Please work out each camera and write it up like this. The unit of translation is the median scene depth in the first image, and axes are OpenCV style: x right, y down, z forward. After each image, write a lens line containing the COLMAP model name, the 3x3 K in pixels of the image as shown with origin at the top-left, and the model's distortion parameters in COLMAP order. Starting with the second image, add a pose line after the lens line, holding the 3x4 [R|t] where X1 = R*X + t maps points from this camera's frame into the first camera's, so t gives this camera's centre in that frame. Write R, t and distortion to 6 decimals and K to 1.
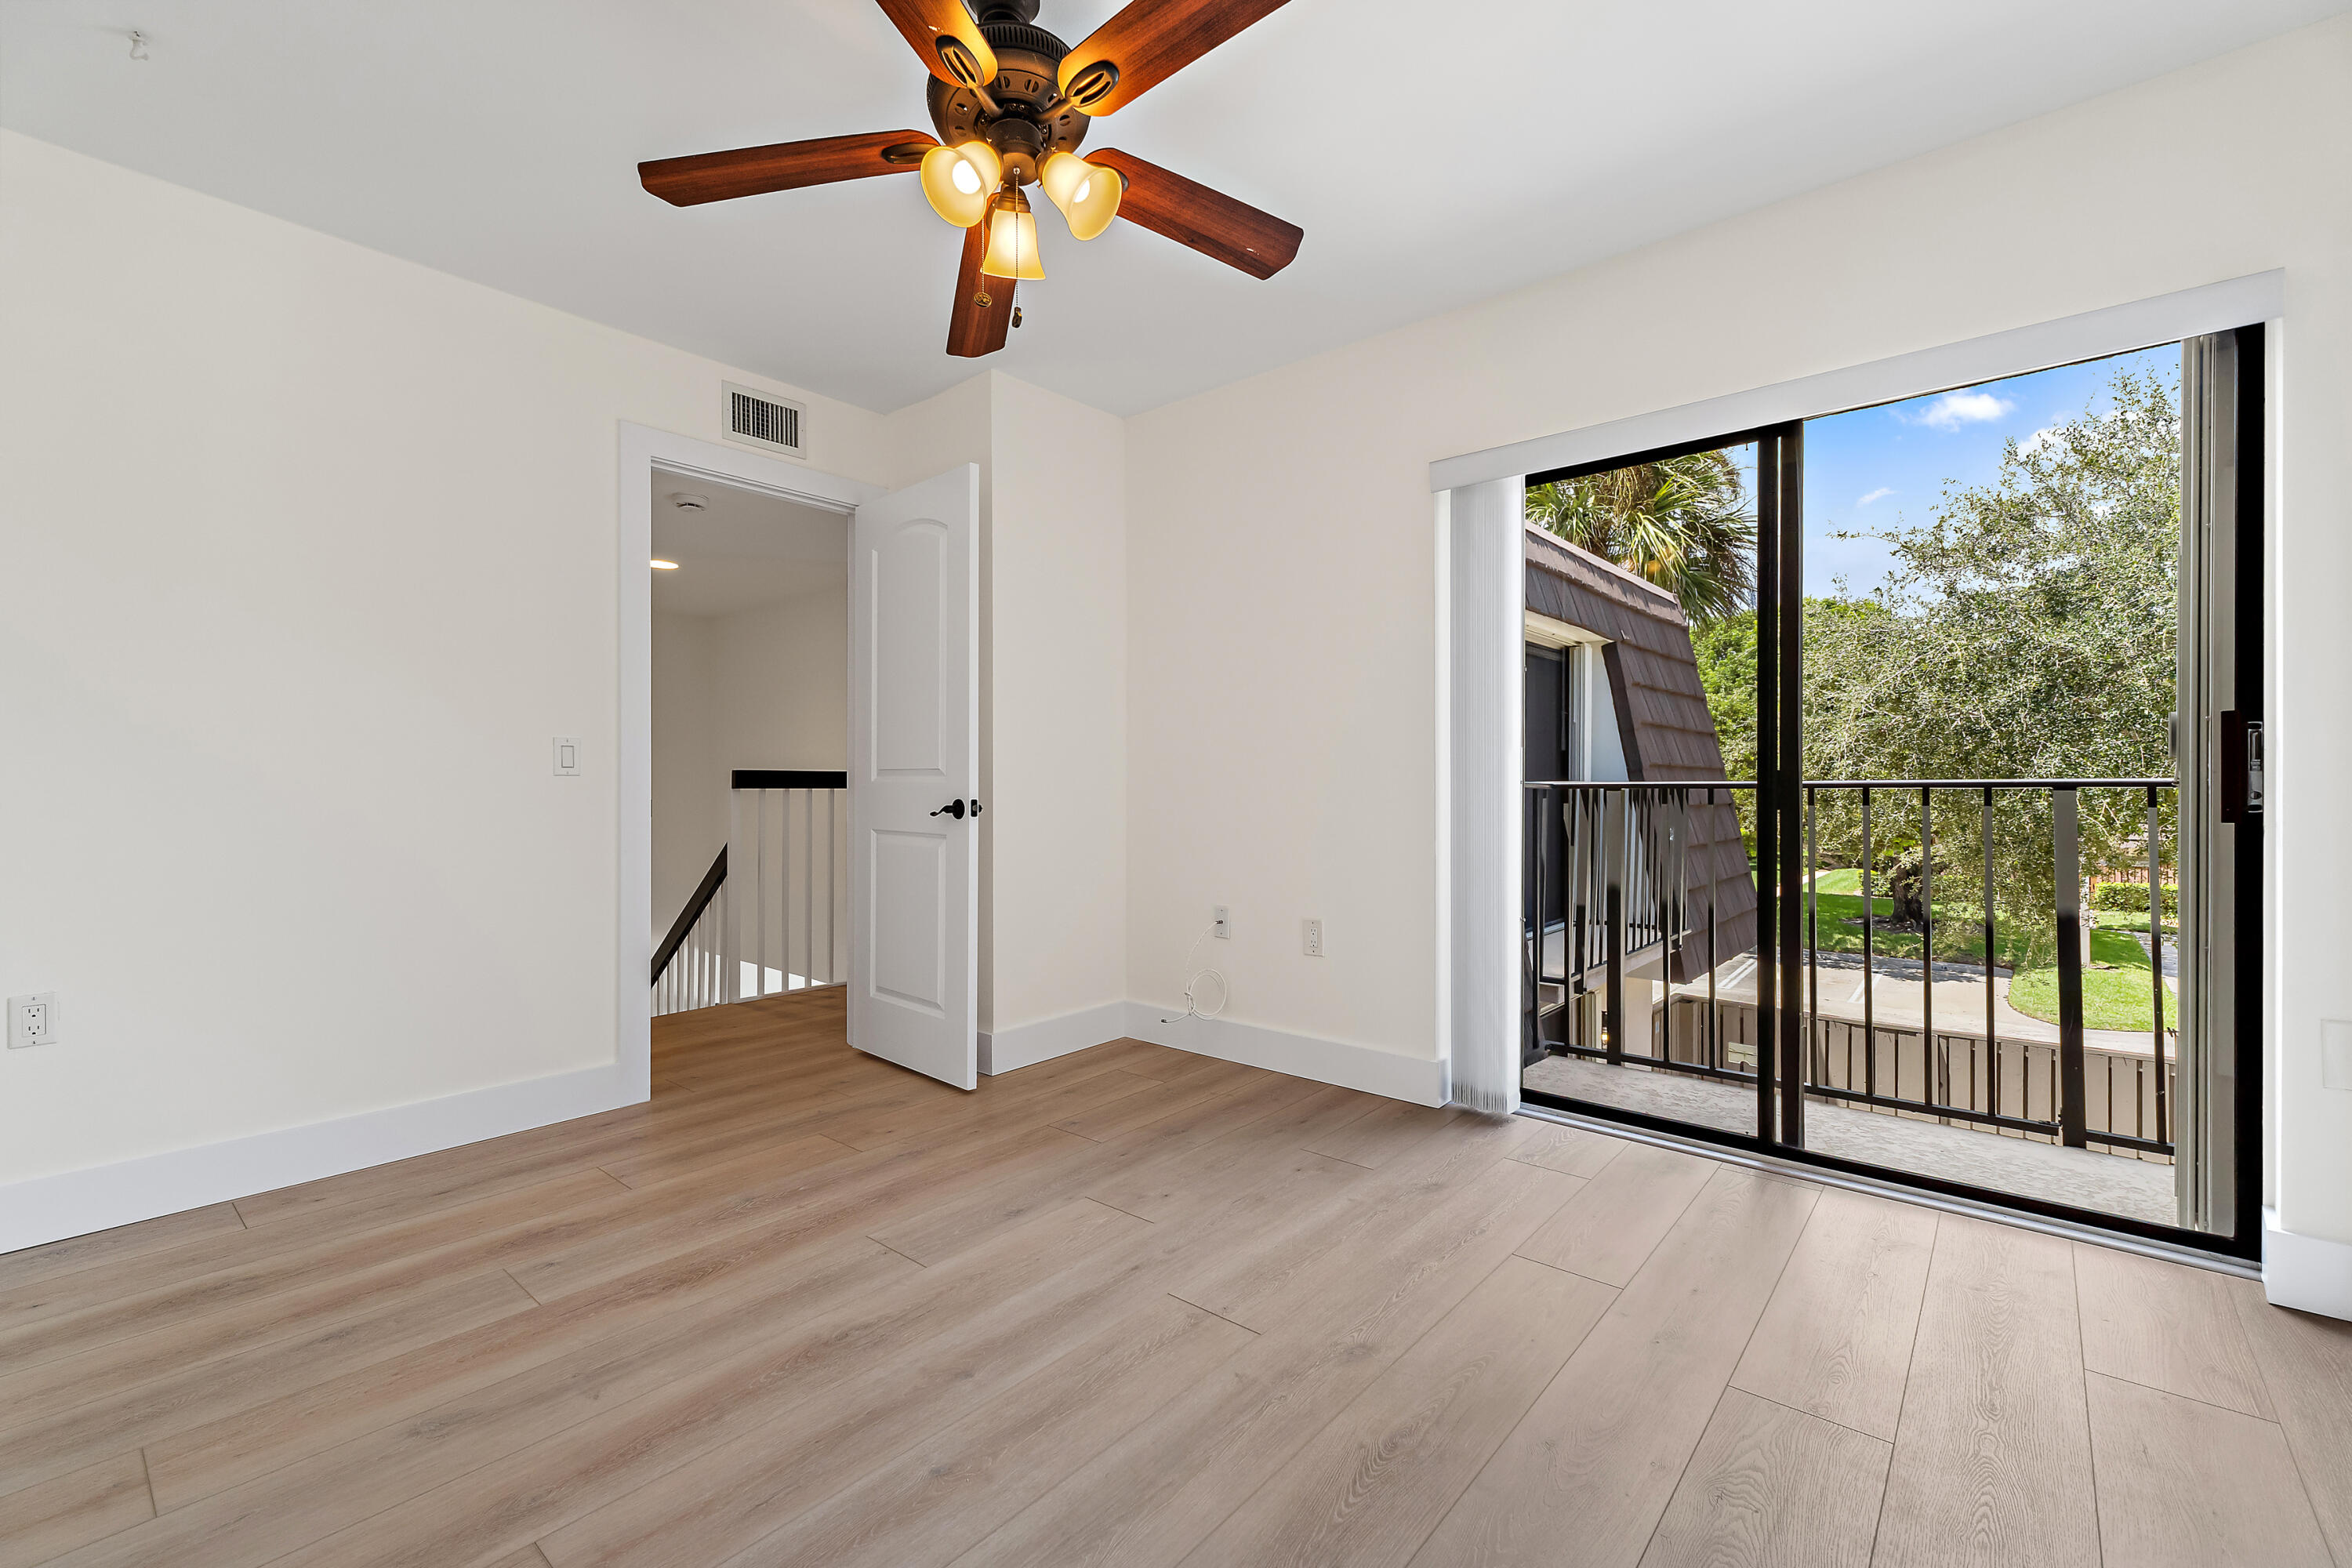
lens RADIAL K [[1011.5, 0, 1180.8], [0, 1011.5, 780.0], [0, 0, 1]] dist [0.010854, -0.001185]
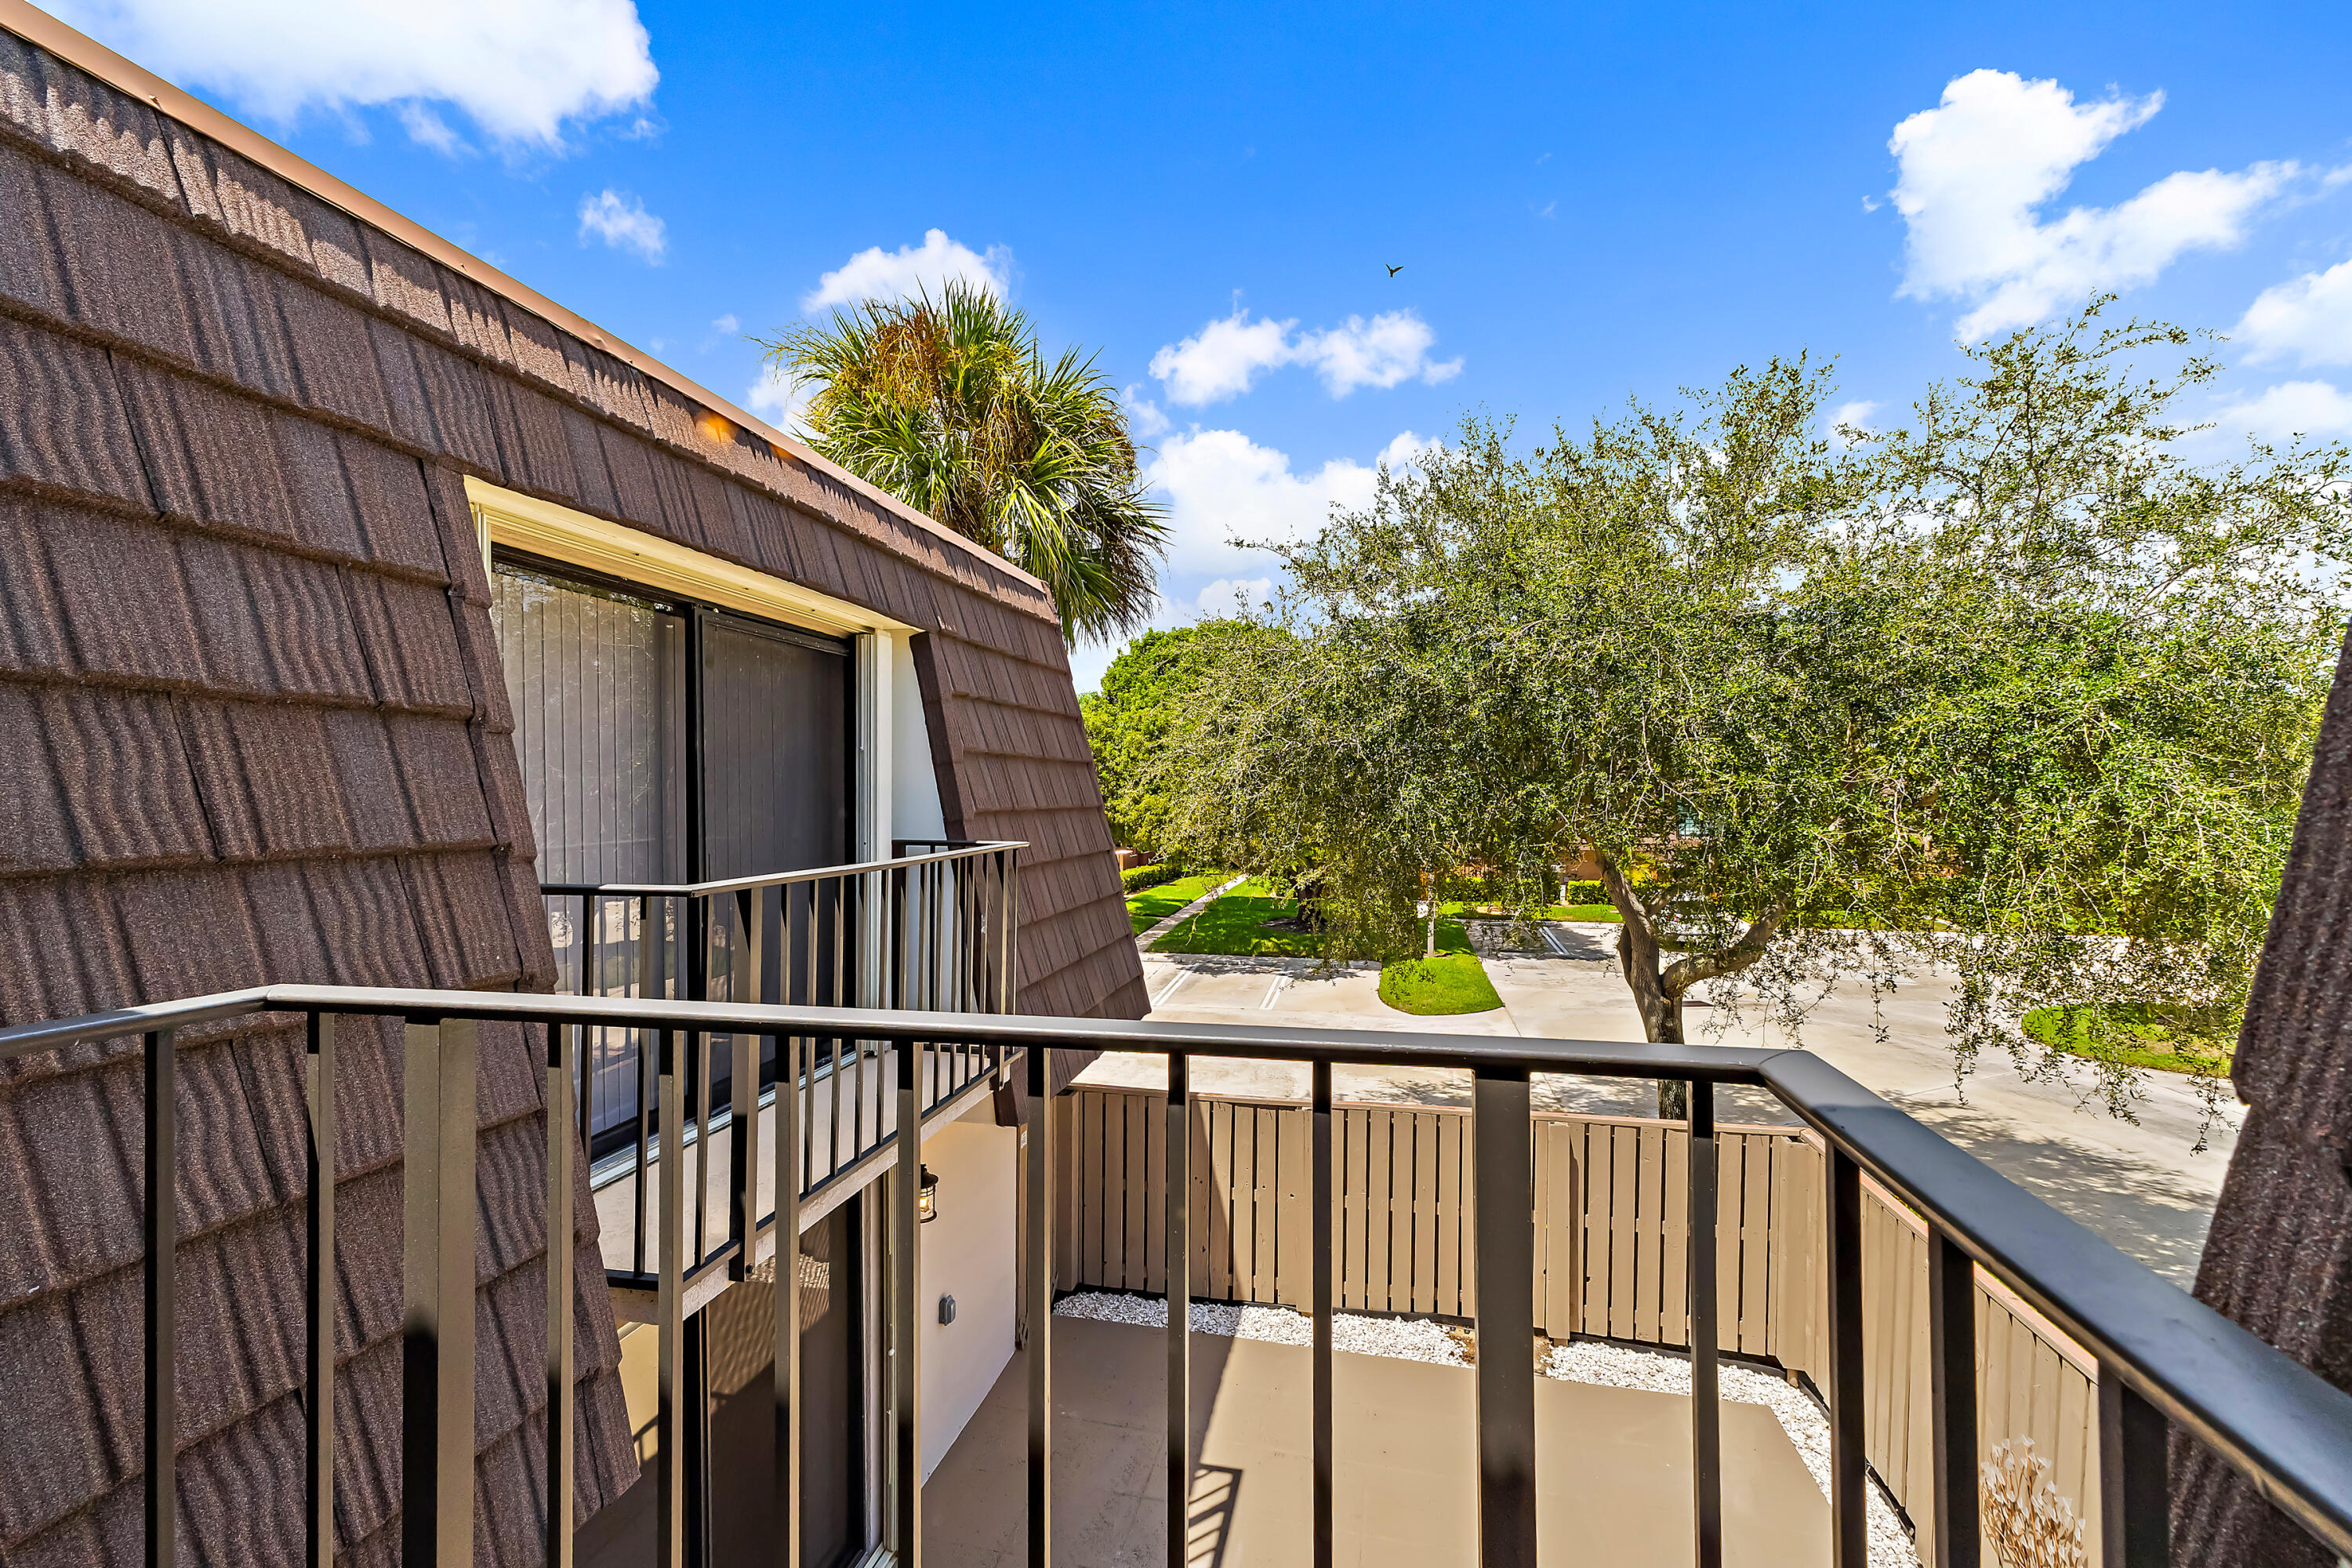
lens RADIAL K [[1011.5, 0, 1190.5], [0, 1011.5, 805.8], [0, 0, 1]] dist [0.010854, -0.001185]
pose [[0.879449, -0.007262, 0.475937, 0.184488], [-0.003469, 0.999759, 0.021665, -0.024725], [-0.475980, -0.020704, 0.879212, 0.224692]]
